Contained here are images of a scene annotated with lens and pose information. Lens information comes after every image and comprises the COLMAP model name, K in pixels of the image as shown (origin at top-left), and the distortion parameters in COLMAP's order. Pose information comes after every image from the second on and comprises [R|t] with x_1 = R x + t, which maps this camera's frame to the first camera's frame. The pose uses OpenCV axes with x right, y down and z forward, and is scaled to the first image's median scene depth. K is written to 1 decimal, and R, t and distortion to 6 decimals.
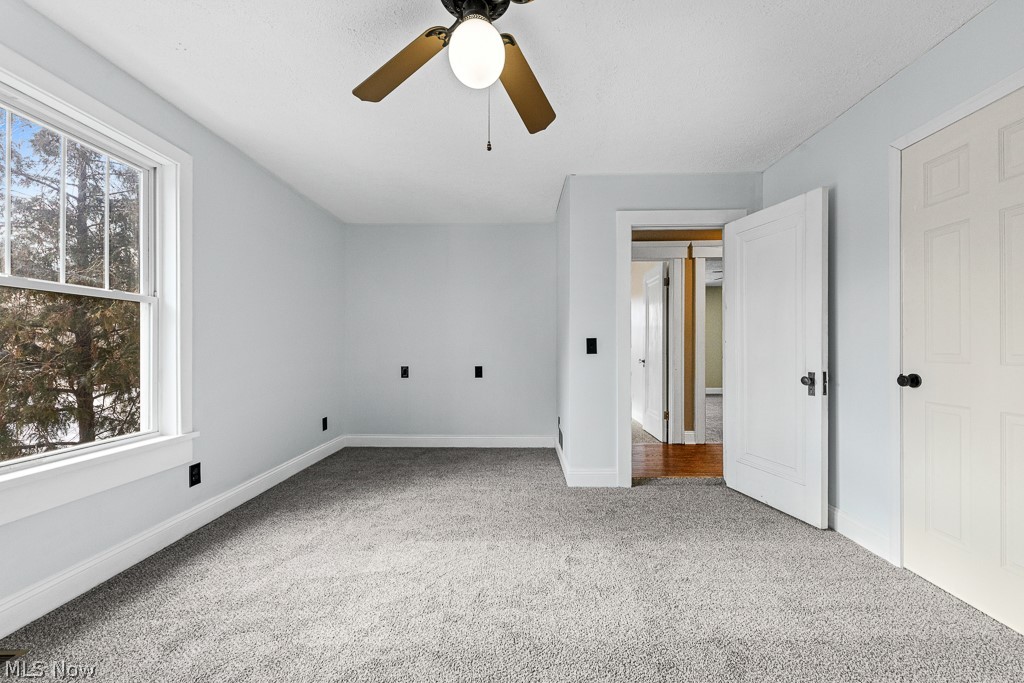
lens RADIAL K [[402.7, 0, 511.9], [0, 402.7, 346.3], [0, 0, 1]] dist [0.006566, -0.000358]
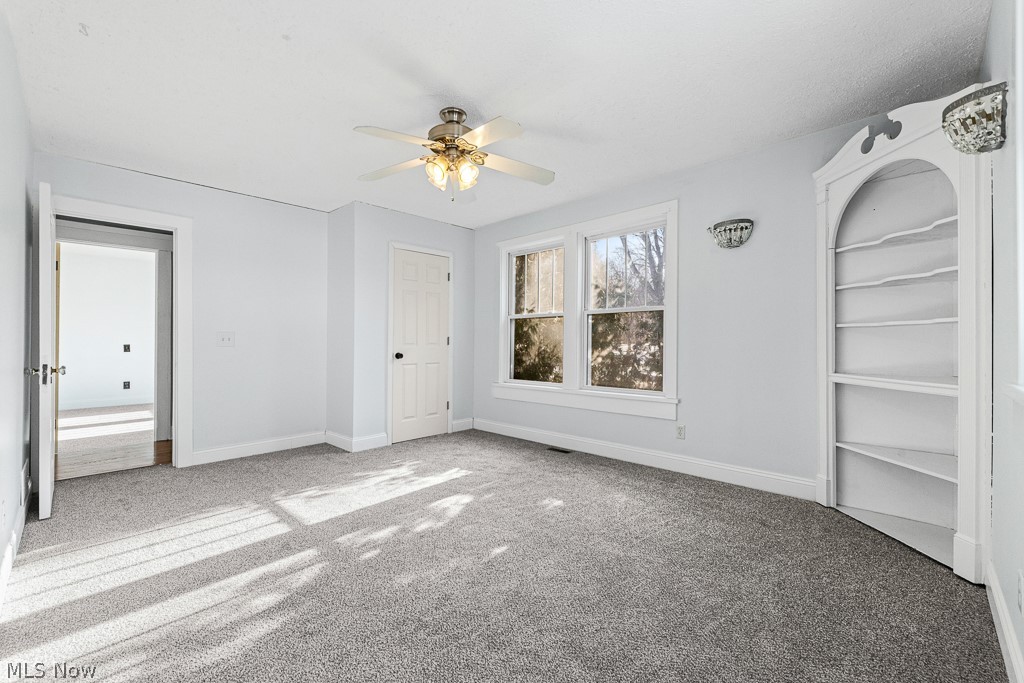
lens RADIAL K [[421.8, 0, 512.0], [0, 421.8, 341.5], [0, 0, 1]] dist [0.000359, 0.000262]
pose [[-0.674803, -0.000328, -0.737998, 0.627753], [0.007710, 0.999942, -0.007494, 0.018134], [0.737958, -0.010747, -0.674761, 1.522660]]
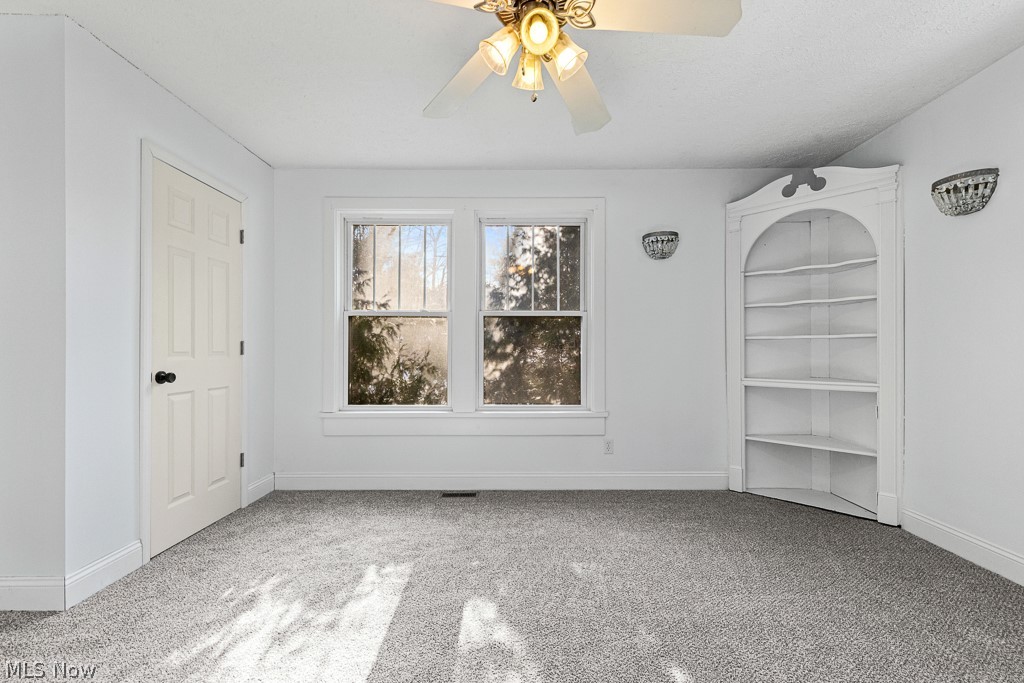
lens RADIAL K [[442.5, 0, 518.4], [0, 442.5, 344.5], [0, 0, 1]] dist [0.002712, 0.000009]
pose [[0.035487, -0.007578, -0.999341, 0.592030], [0.004942, 0.999960, -0.007407, 0.002972], [0.999358, -0.004676, 0.035523, 0.661798]]
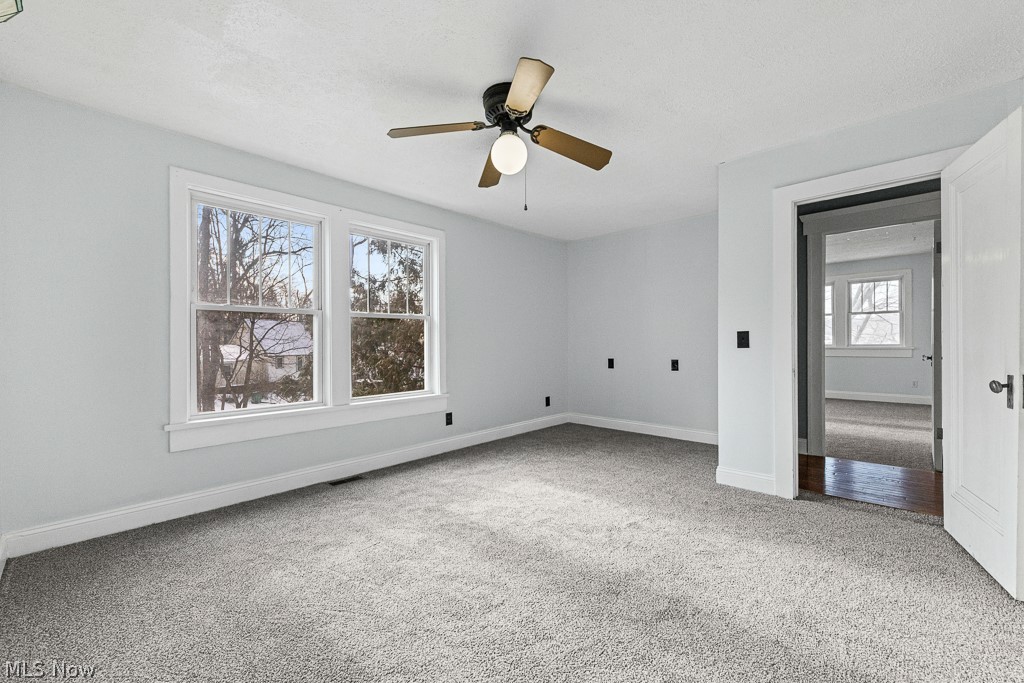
lens RADIAL K [[407.8, 0, 512.0], [0, 407.8, 341.5], [0, 0, 1]] dist [0.002088, -0.000107]
pose [[0.744481, -0.009386, -0.667577, 0.550573], [0.013052, 0.999915, 0.000498, -0.004733], [0.667515, -0.009084, 0.744540, -0.091533]]
